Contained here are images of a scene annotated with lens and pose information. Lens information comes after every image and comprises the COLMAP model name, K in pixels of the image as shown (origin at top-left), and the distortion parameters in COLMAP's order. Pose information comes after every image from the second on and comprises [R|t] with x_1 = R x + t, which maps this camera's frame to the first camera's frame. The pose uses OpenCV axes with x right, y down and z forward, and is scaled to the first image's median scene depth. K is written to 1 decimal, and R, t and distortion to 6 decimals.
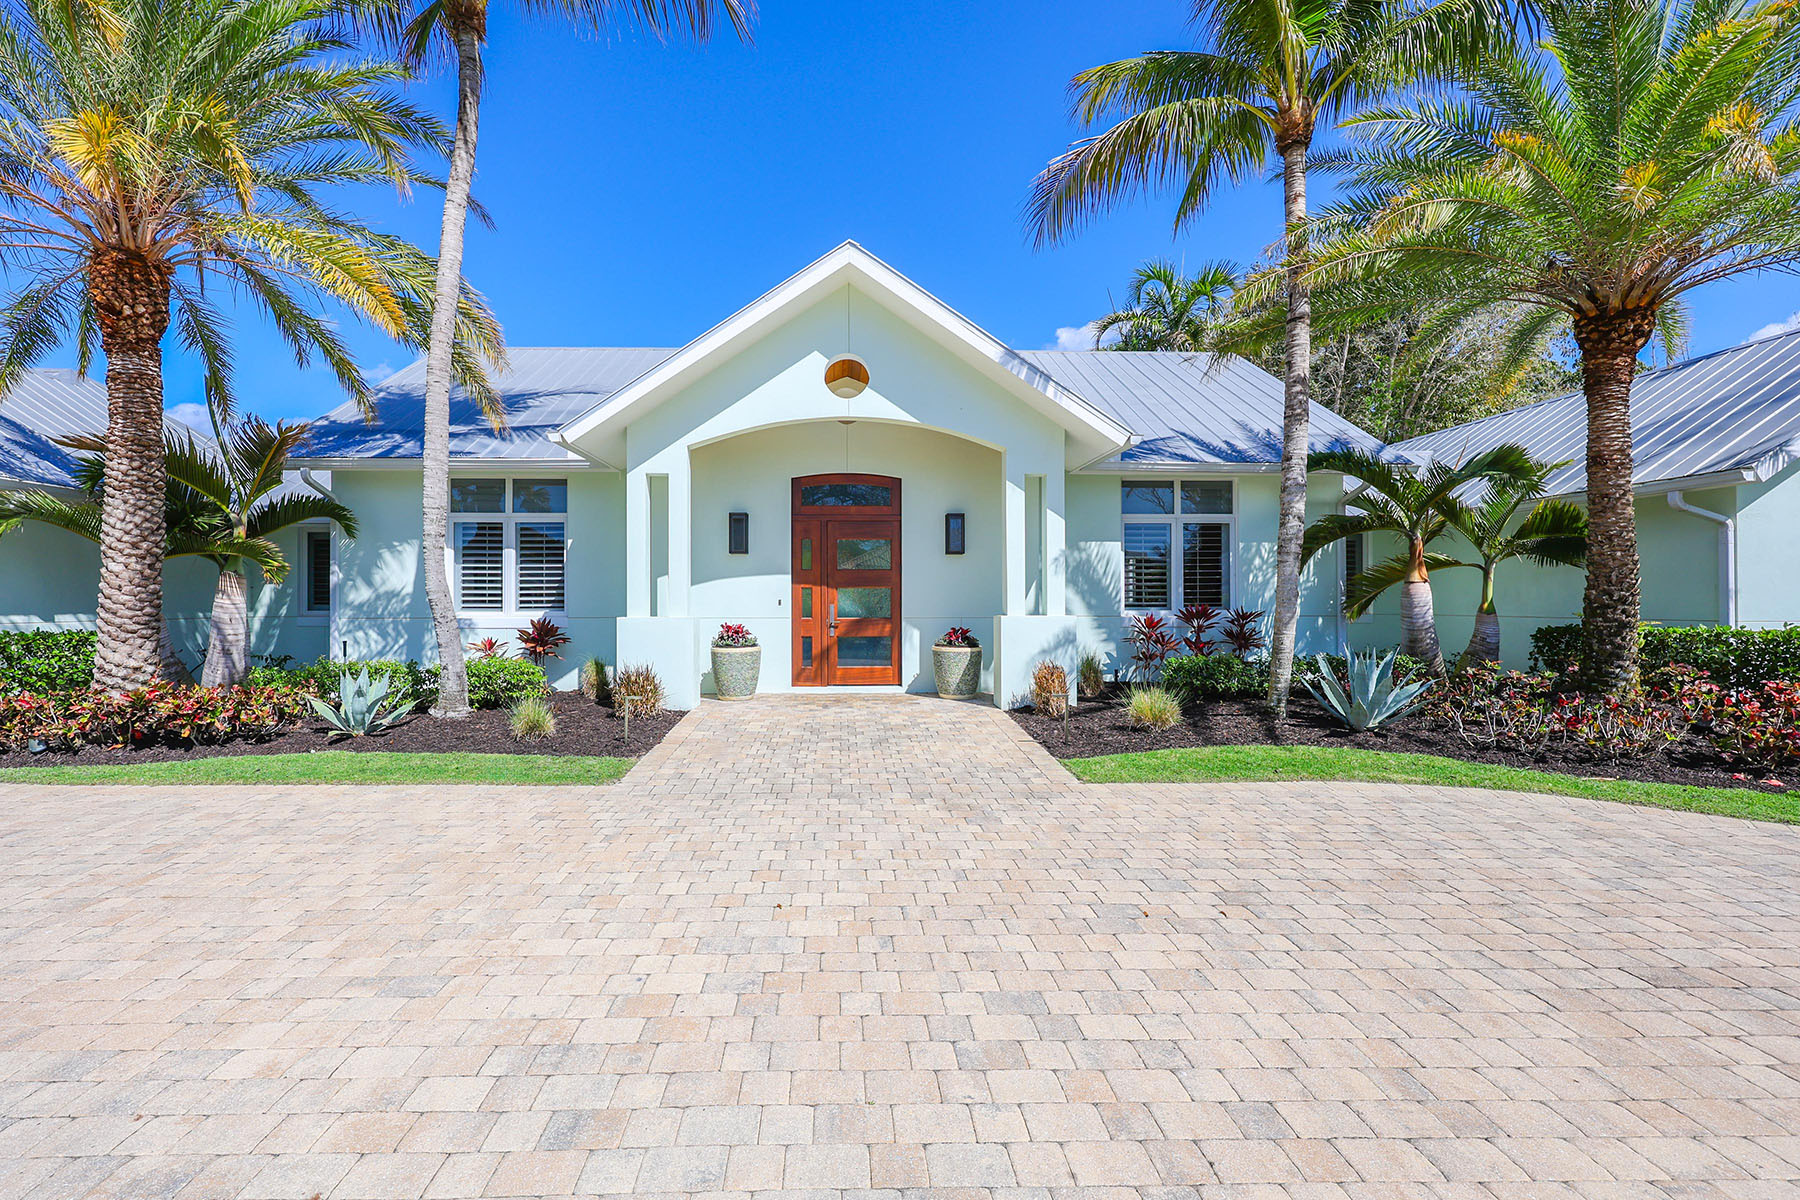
lens RADIAL K [[775.6, 0, 900.0], [0, 775.6, 600.0], [0, 0, 1]] dist [-0.000739, -0.000078]
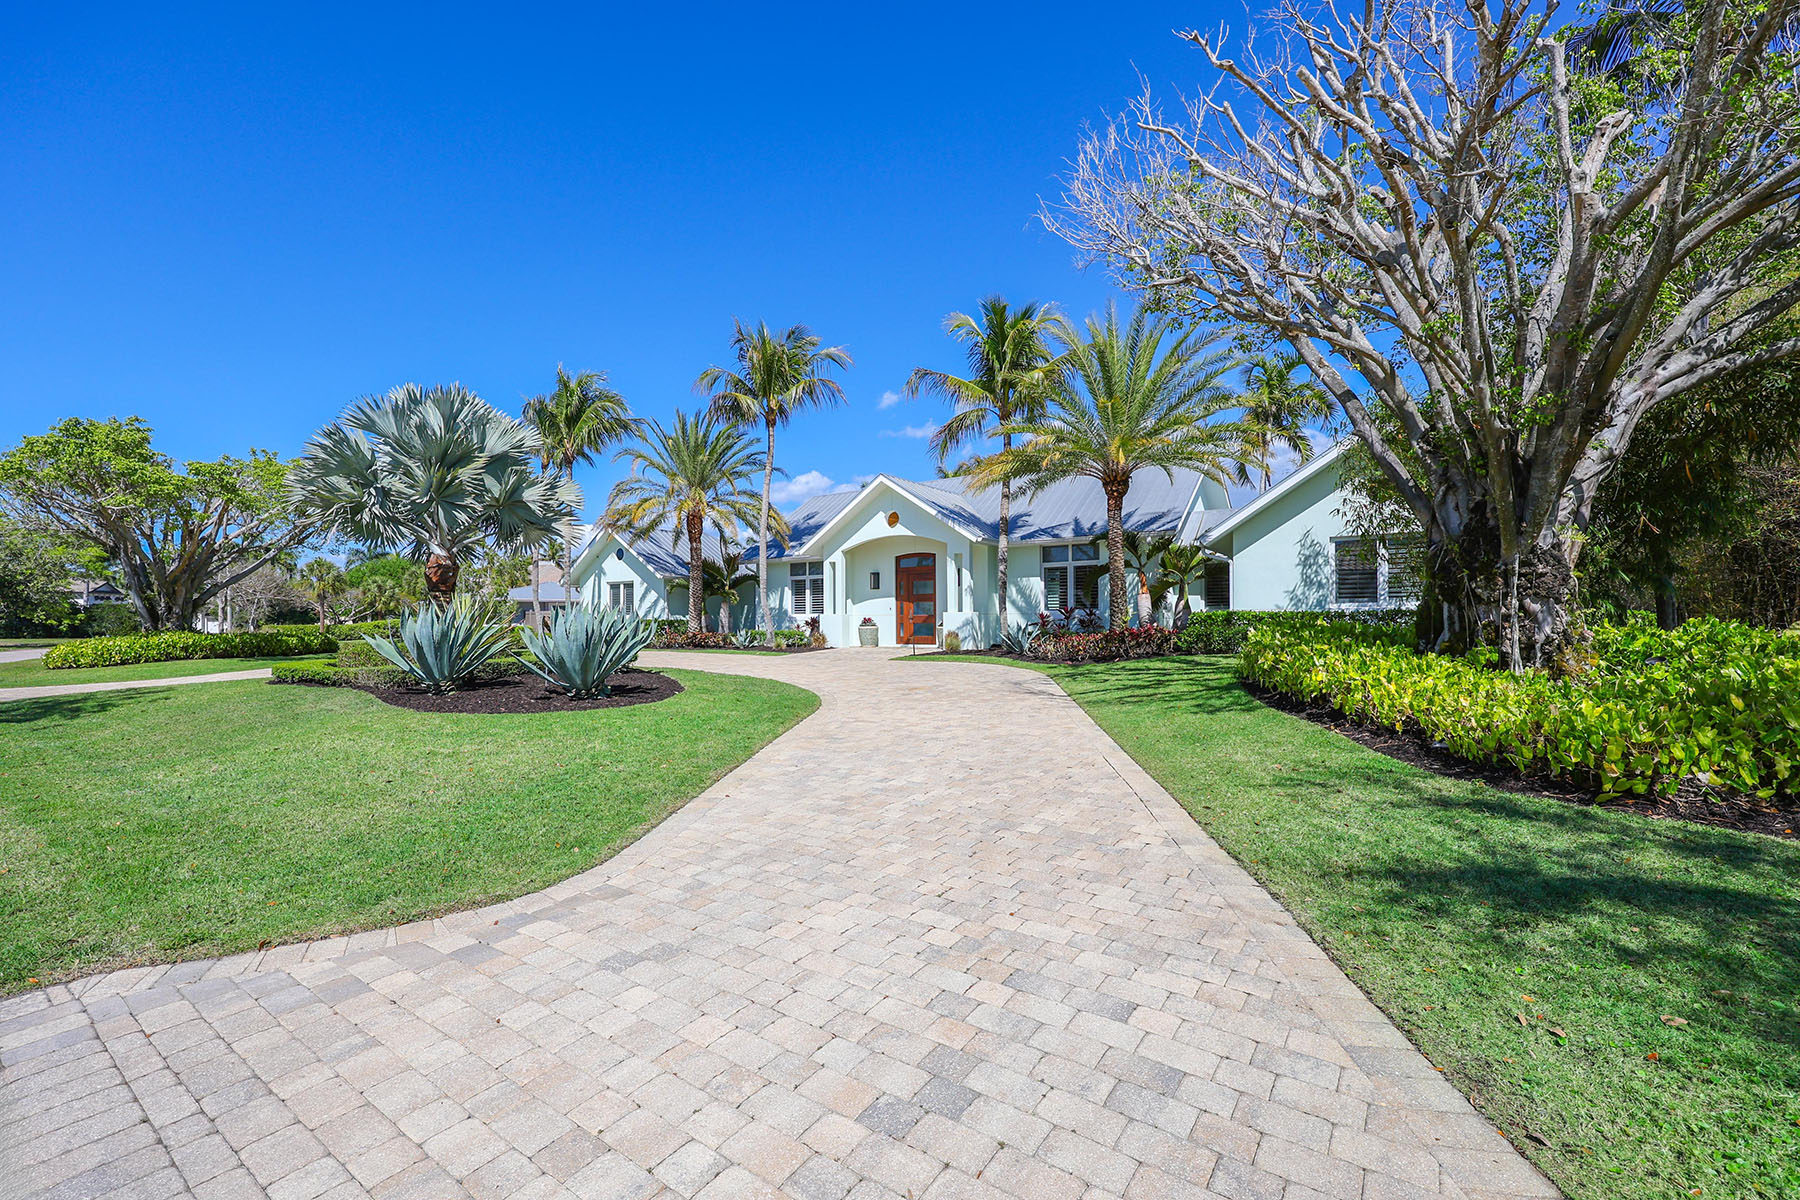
lens RADIAL K [[720.9, 0, 895.6], [0, 720.9, 602.7], [0, 0, 1]] dist [-0.000189, 0.000023]
pose [[0.824656, -0.018442, -0.565334, 1.223477], [0.008962, 0.999769, -0.019541, 0.030834], [0.565564, 0.011048, 0.824631, -0.906834]]
